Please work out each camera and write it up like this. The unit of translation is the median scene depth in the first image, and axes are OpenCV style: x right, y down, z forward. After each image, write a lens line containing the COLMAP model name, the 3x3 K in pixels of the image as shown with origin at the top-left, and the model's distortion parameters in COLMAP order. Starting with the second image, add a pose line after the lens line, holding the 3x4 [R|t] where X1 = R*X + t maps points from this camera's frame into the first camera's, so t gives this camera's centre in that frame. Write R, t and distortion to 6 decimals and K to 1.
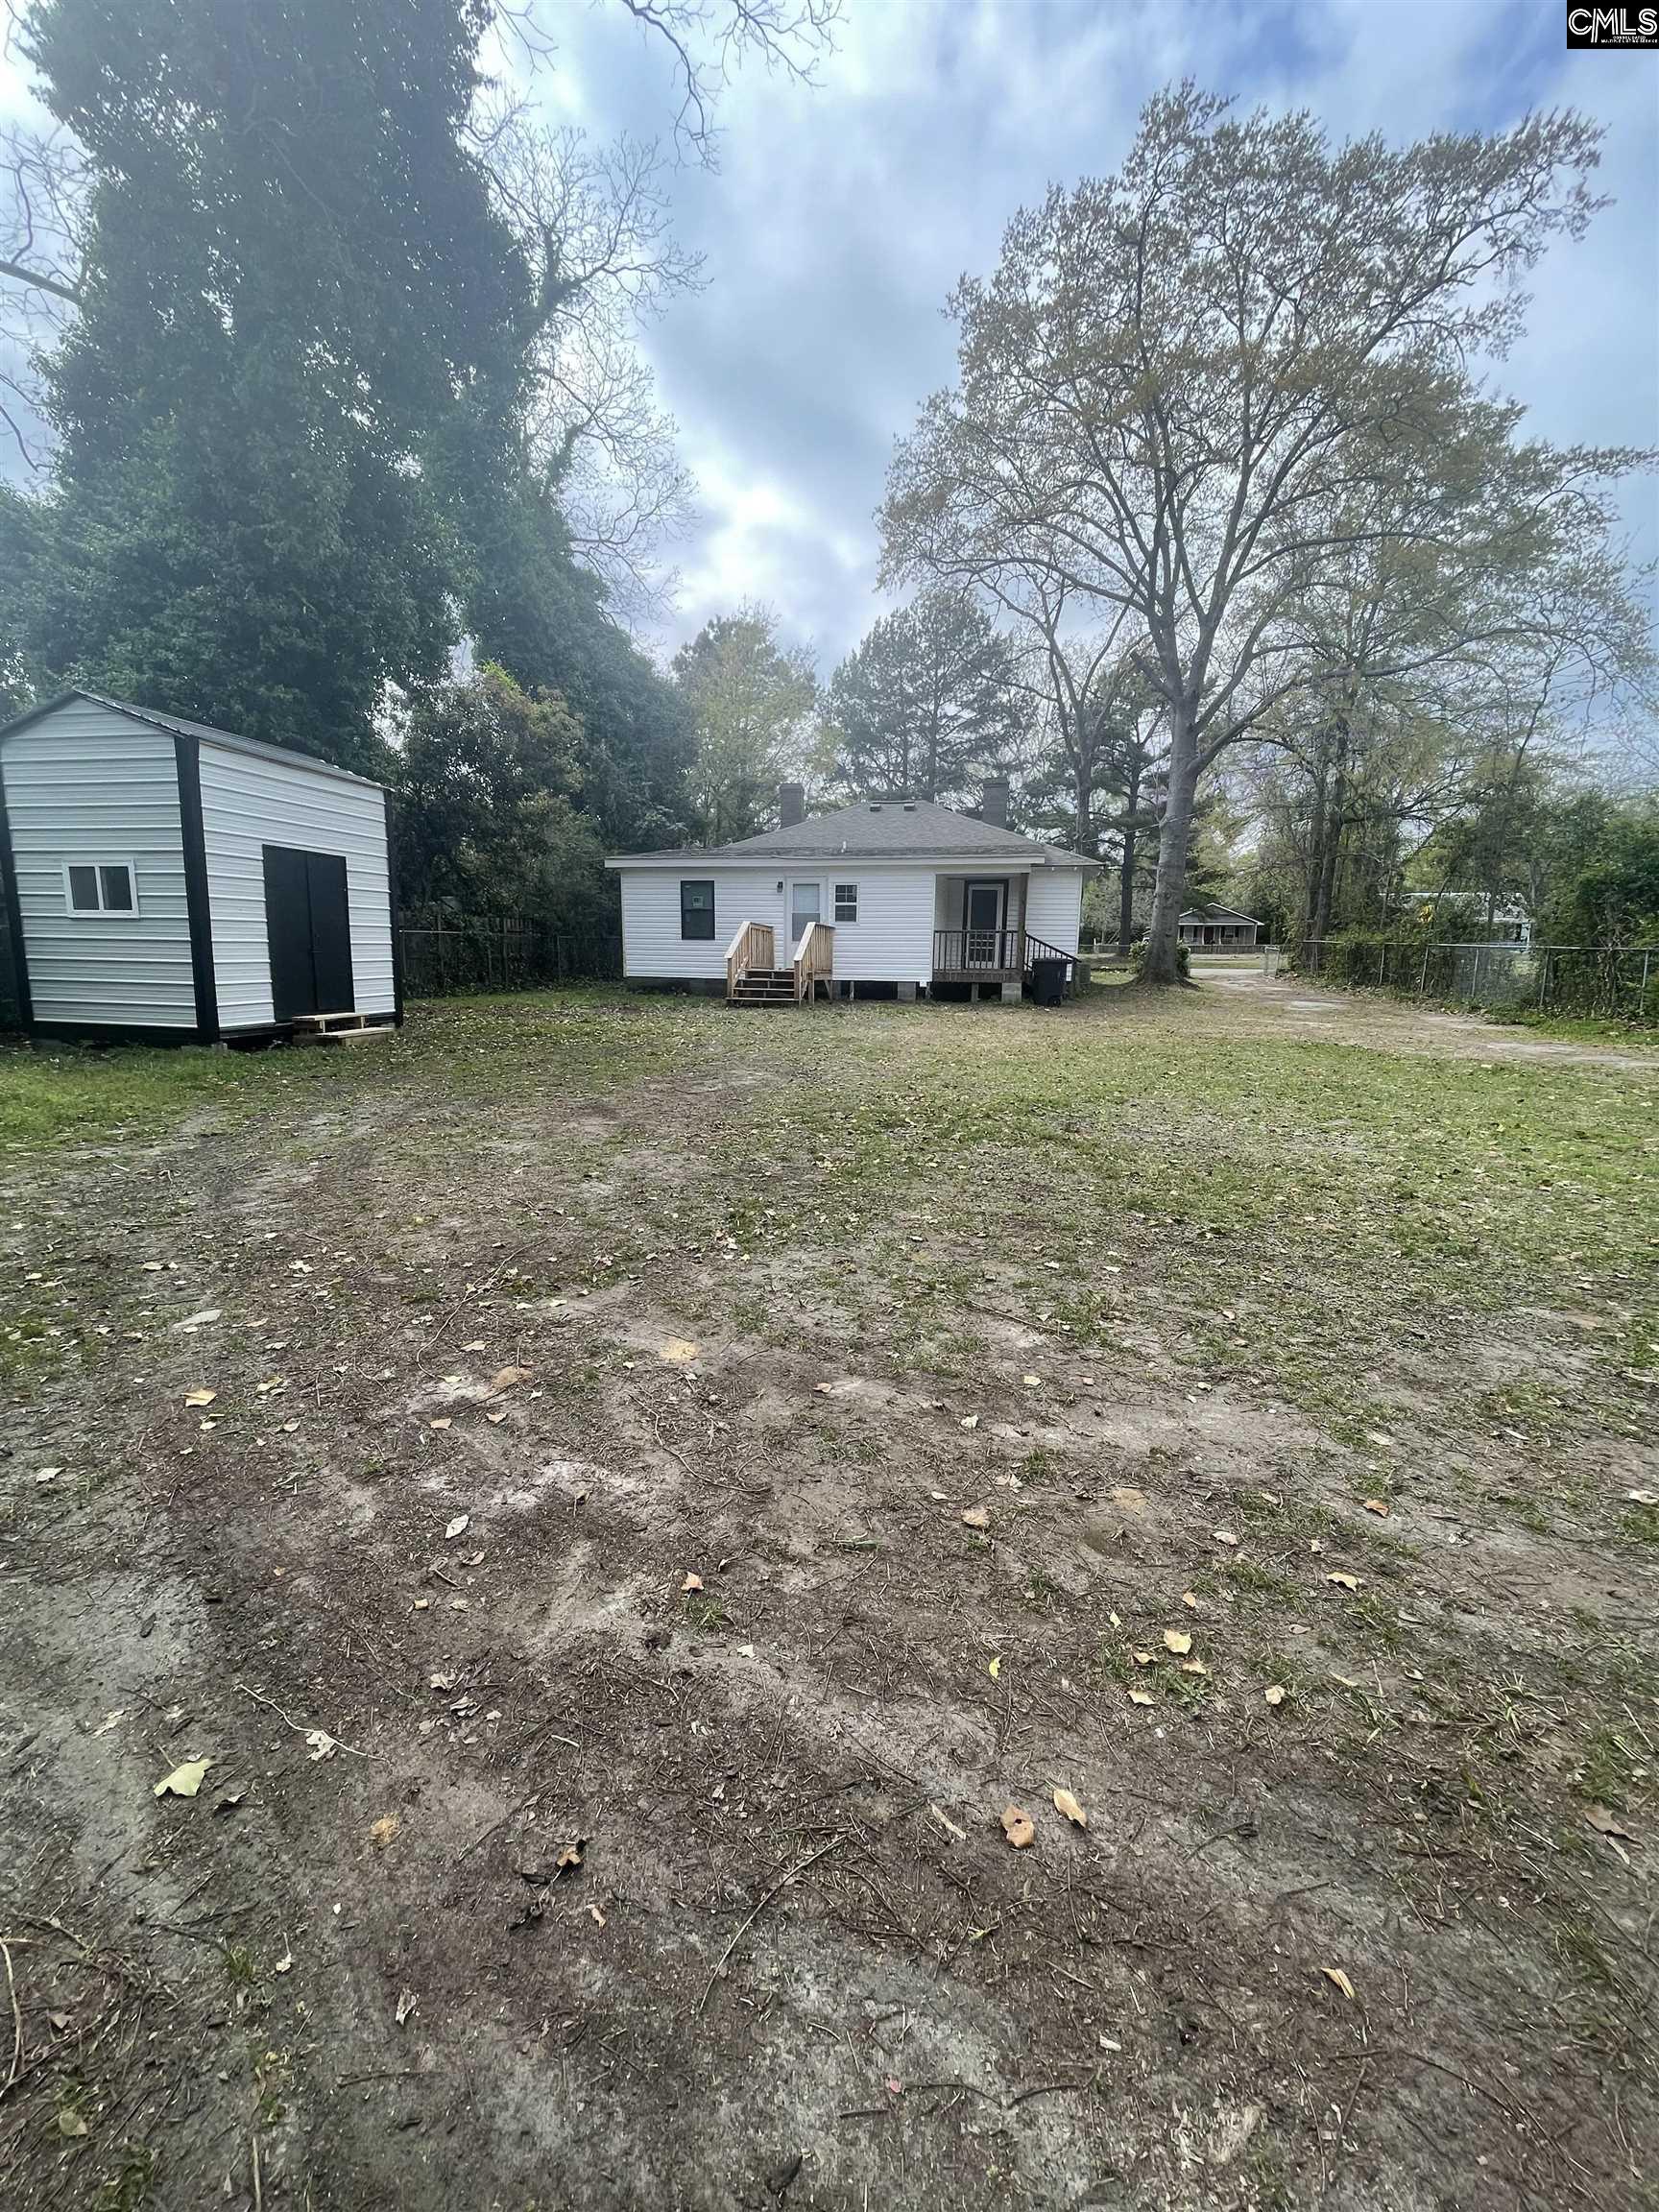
lens RADIAL K [[938.4, 0, 829.5], [0, 938.4, 1106.0], [0, 0, 1]] dist [0.020317, 0.000001]
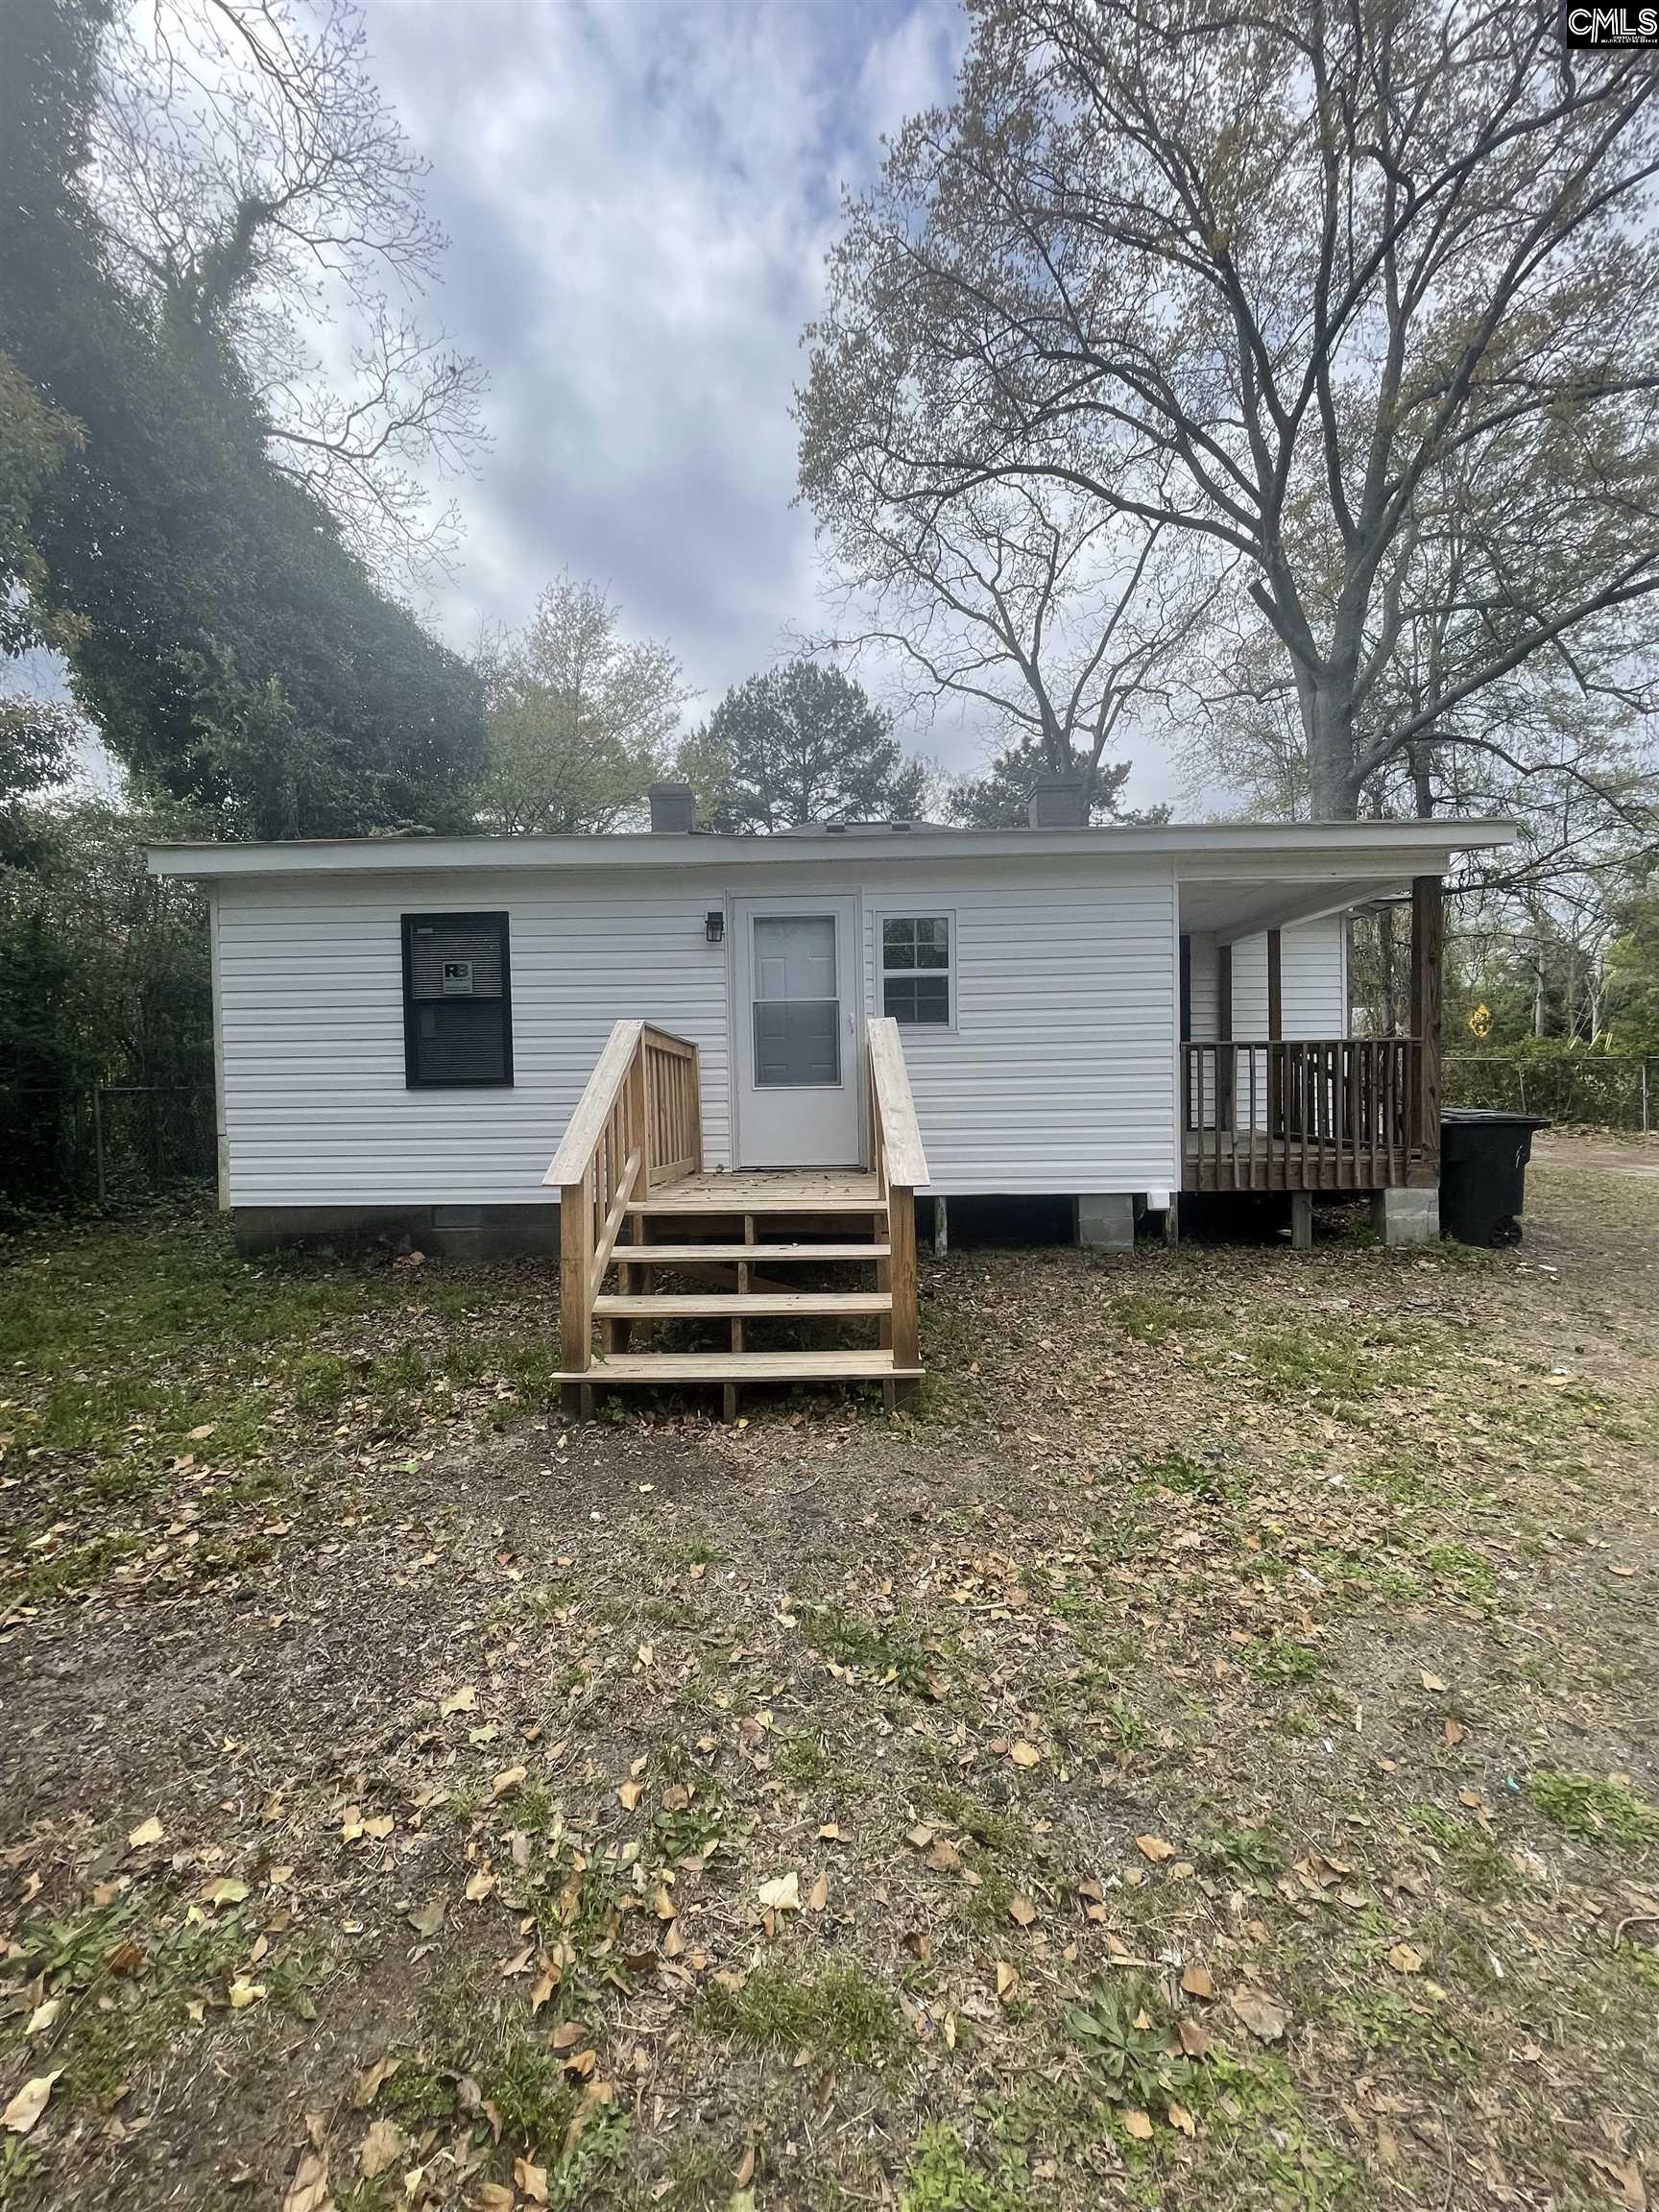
lens RADIAL K [[938.4, 0, 829.5], [0, 938.4, 1106.0], [0, 0, 1]] dist [0.020317, 0.000001]
pose [[0.982235, -0.032082, 0.184894, -0.075712], [0.057201, 0.989575, -0.132169, -0.122317], [-0.178727, 0.140397, 0.973830, 0.668987]]
